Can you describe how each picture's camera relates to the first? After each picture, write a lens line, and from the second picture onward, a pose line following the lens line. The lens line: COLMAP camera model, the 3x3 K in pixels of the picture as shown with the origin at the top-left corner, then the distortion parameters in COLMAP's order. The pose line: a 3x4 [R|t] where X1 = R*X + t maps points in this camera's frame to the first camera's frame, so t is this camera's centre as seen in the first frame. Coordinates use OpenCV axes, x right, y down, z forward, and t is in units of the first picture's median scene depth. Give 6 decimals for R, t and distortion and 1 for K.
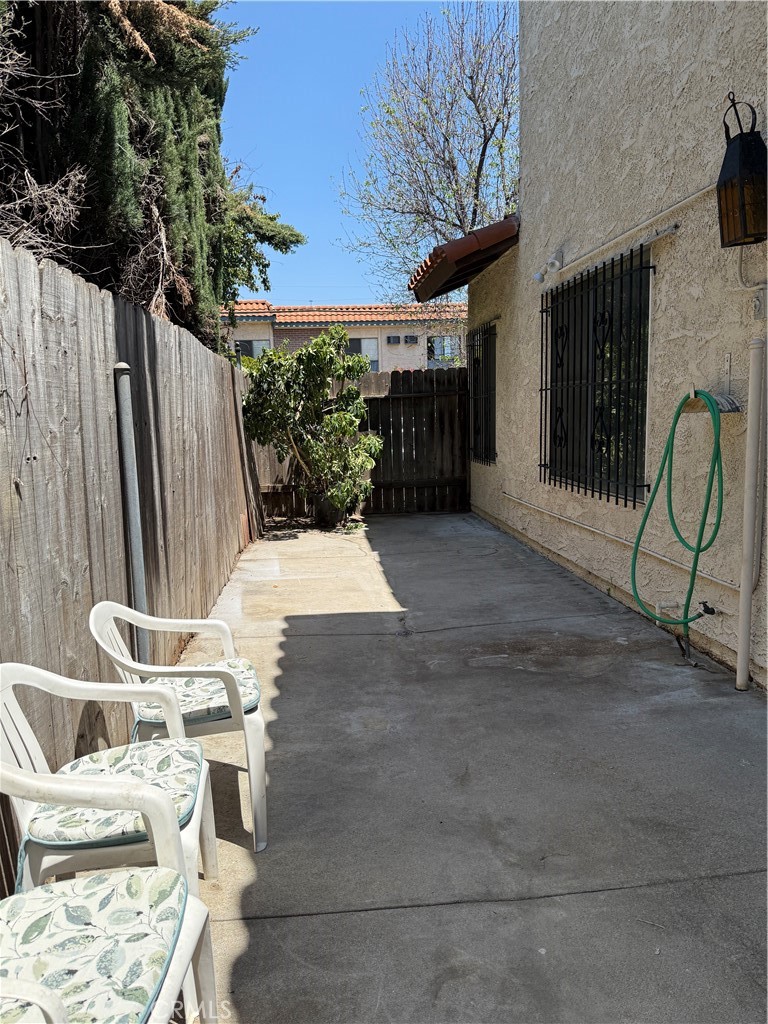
lens RADIAL K [[724.8, 0, 385.2], [0, 724.8, 512.6], [0, 0, 1]] dist [-0.007732, -0.002535]
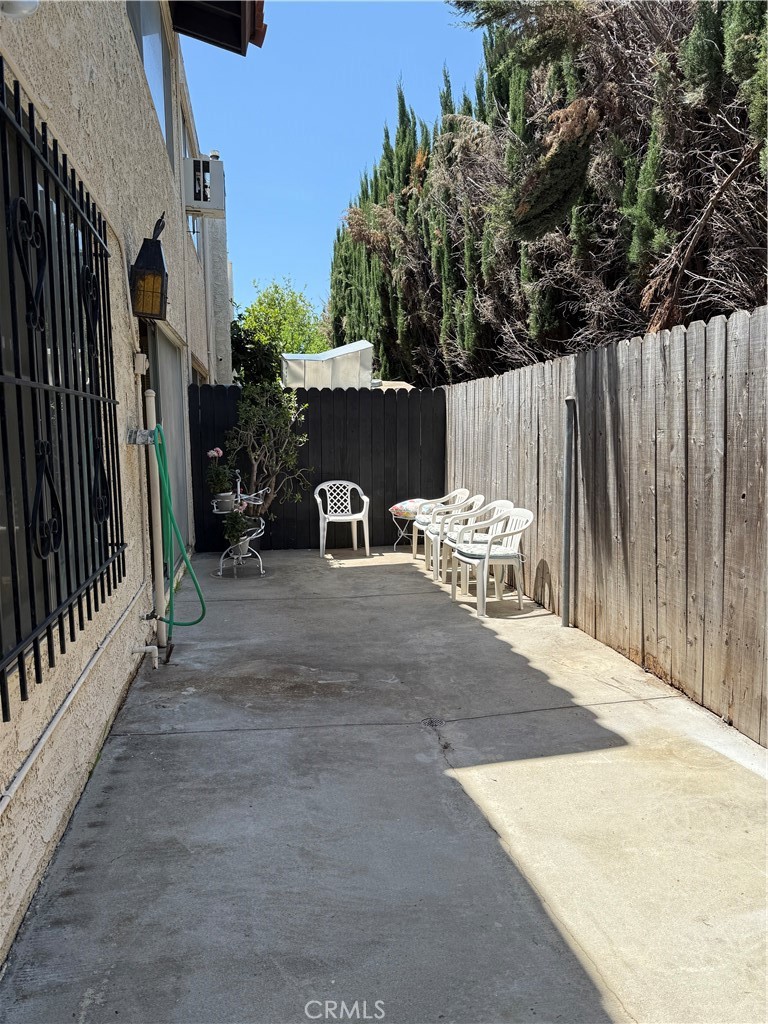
lens RADIAL K [[724.8, 0, 383.7], [0, 724.8, 505.9], [0, 0, 1]] dist [-0.007732, -0.002535]
pose [[-0.995469, 0.052726, -0.079133, 0.142366], [0.032162, 0.969838, 0.241618, -0.268452], [0.089486, 0.237978, -0.967139, 1.872095]]
